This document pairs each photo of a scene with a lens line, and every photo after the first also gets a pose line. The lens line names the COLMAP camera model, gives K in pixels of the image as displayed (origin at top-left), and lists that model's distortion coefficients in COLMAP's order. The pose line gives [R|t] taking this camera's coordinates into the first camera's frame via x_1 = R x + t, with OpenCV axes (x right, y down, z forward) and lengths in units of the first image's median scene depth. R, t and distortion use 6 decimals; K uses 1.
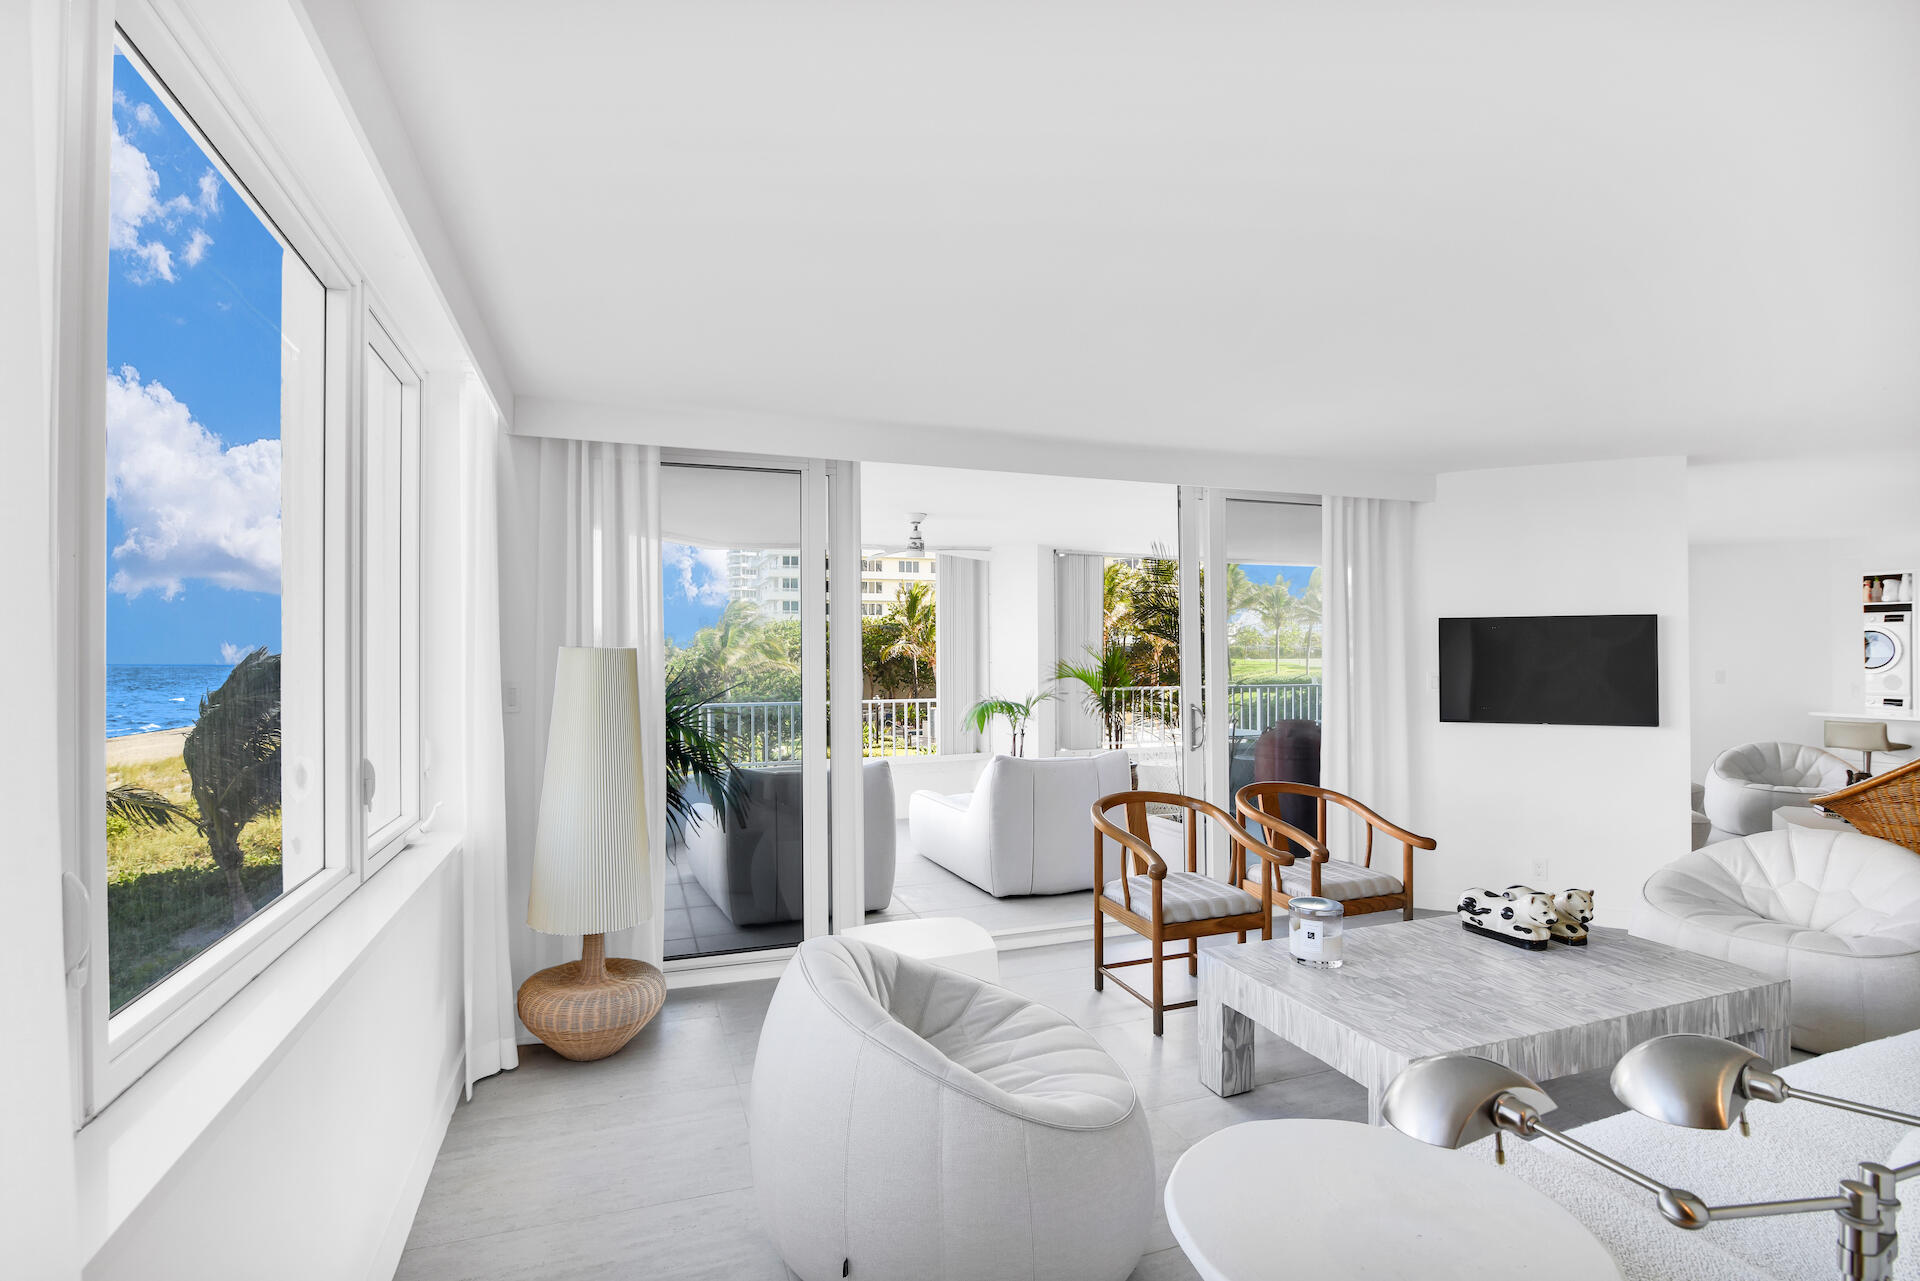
lens RADIAL K [[909.4, 0, 945.7], [0, 909.4, 648.3], [0, 0, 1]] dist [-0.021436, -0.000175]
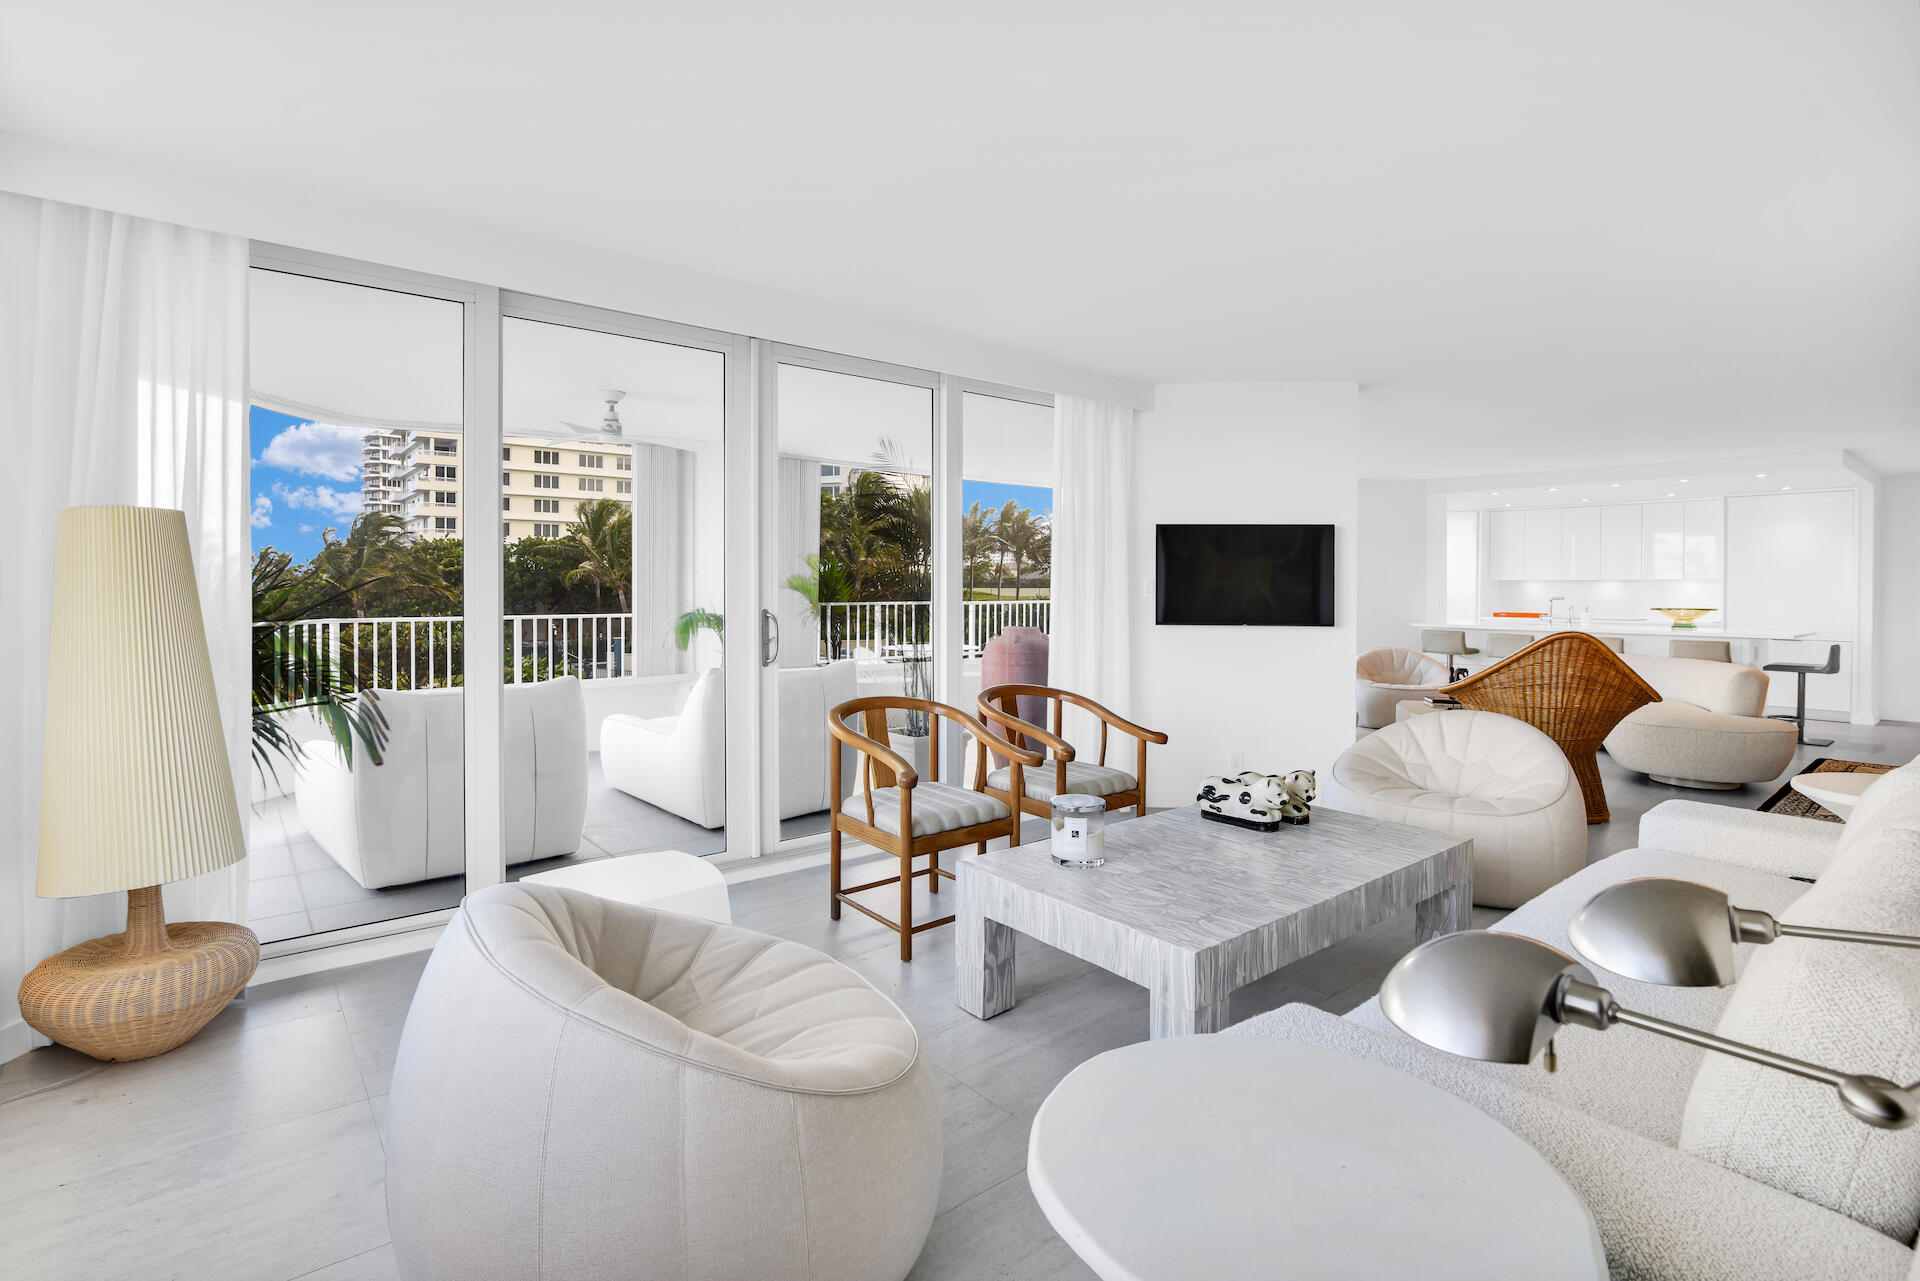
lens RADIAL K [[921.3, 0, 966.8], [0, 921.3, 591.7], [0, 0, 1]] dist [-0.019082, -0.000583]
pose [[0.939705, 0.004833, 0.341953, -0.025179], [-0.009850, 0.999868, 0.012936, 0.049418], [-0.341845, -0.015524, 0.939628, 0.131561]]
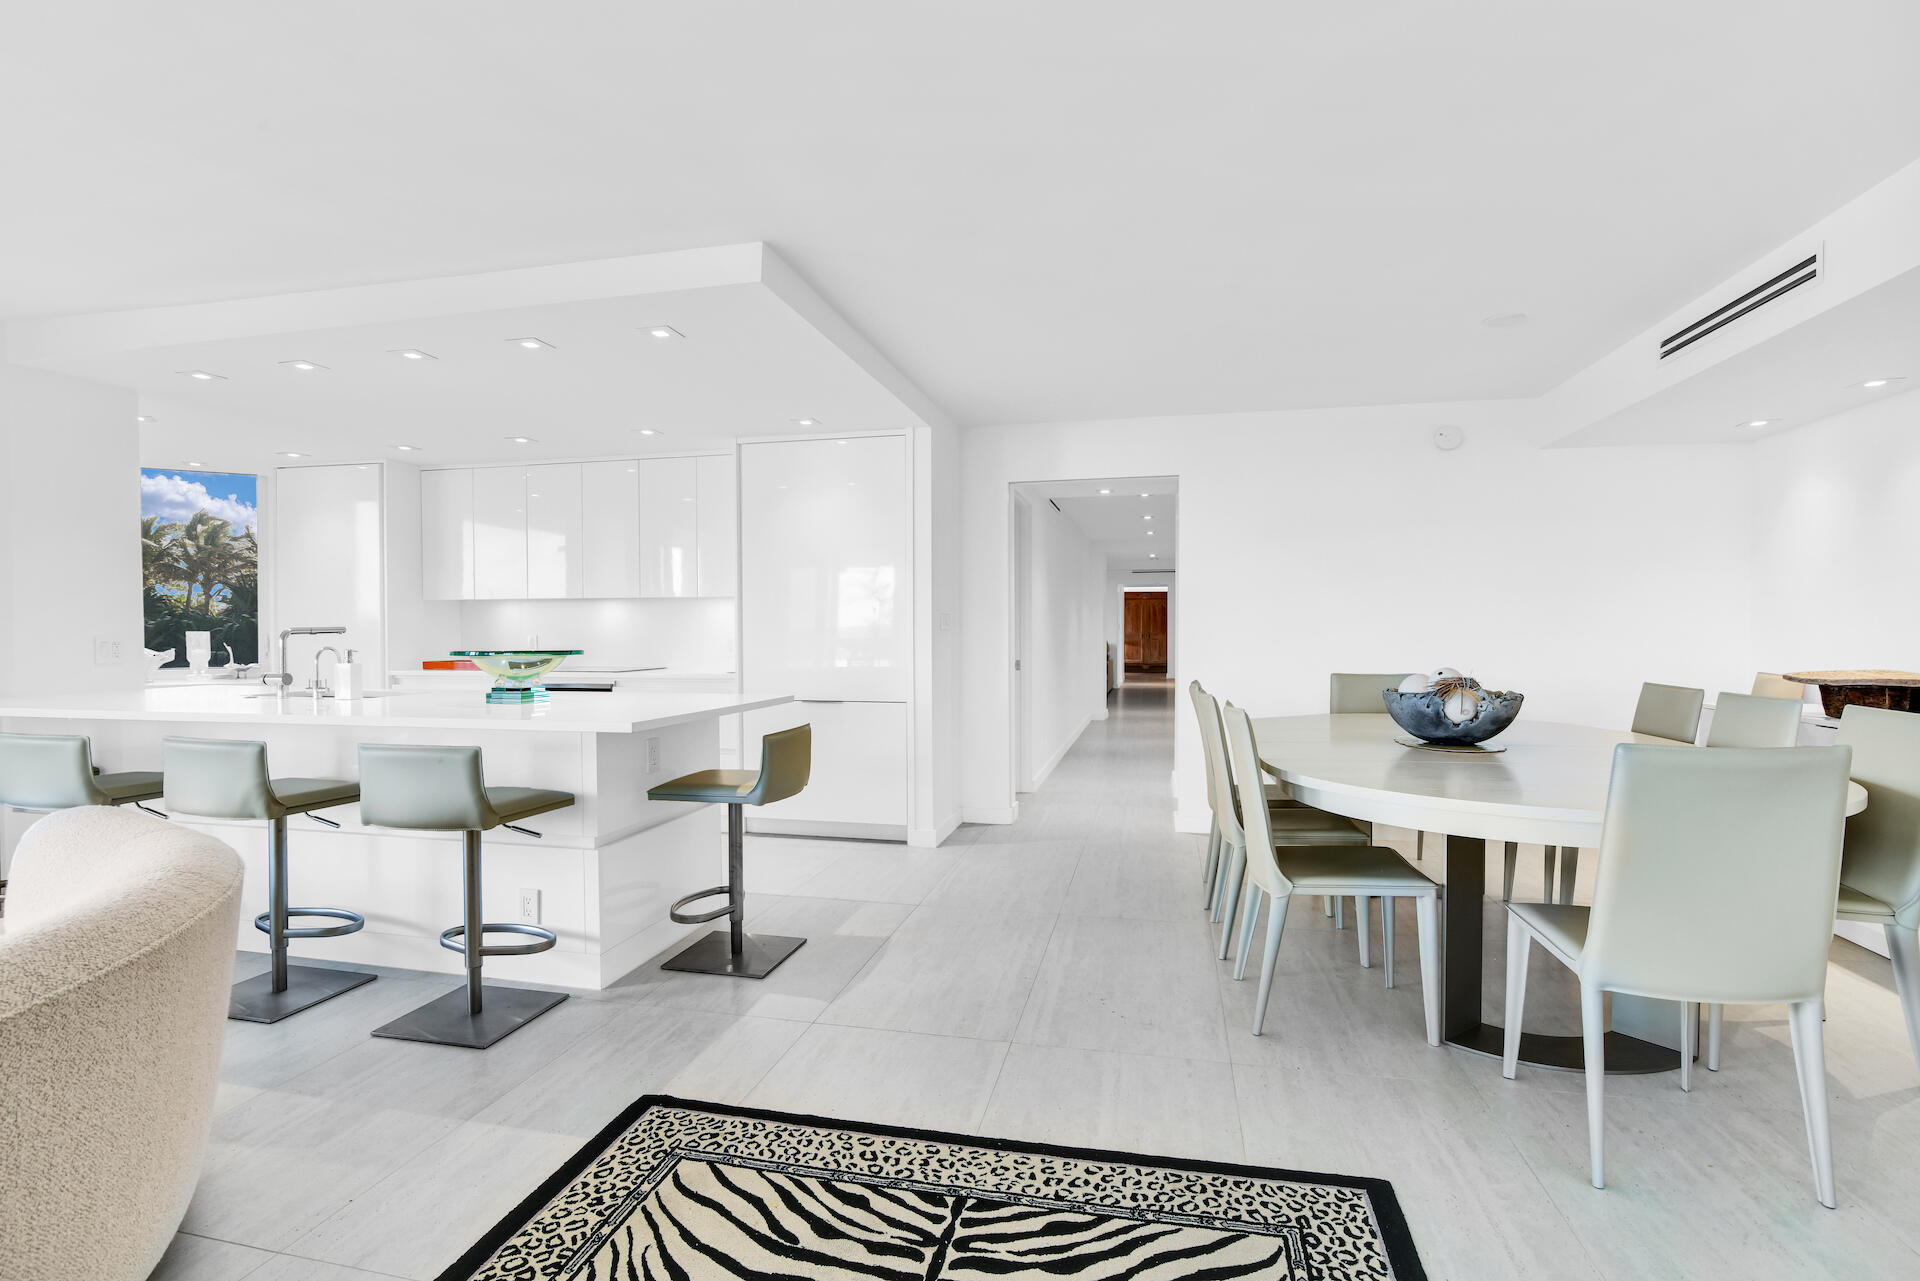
lens RADIAL K [[909.4, 0, 945.7], [0, 909.4, 648.3], [0, 0, 1]] dist [-0.021436, -0.000175]
pose [[0.551089, -0.021464, 0.834170, 2.315536], [-0.004149, 0.999586, 0.028462, 0.078697], [-0.834436, -0.019146, 0.550772, 0.916225]]
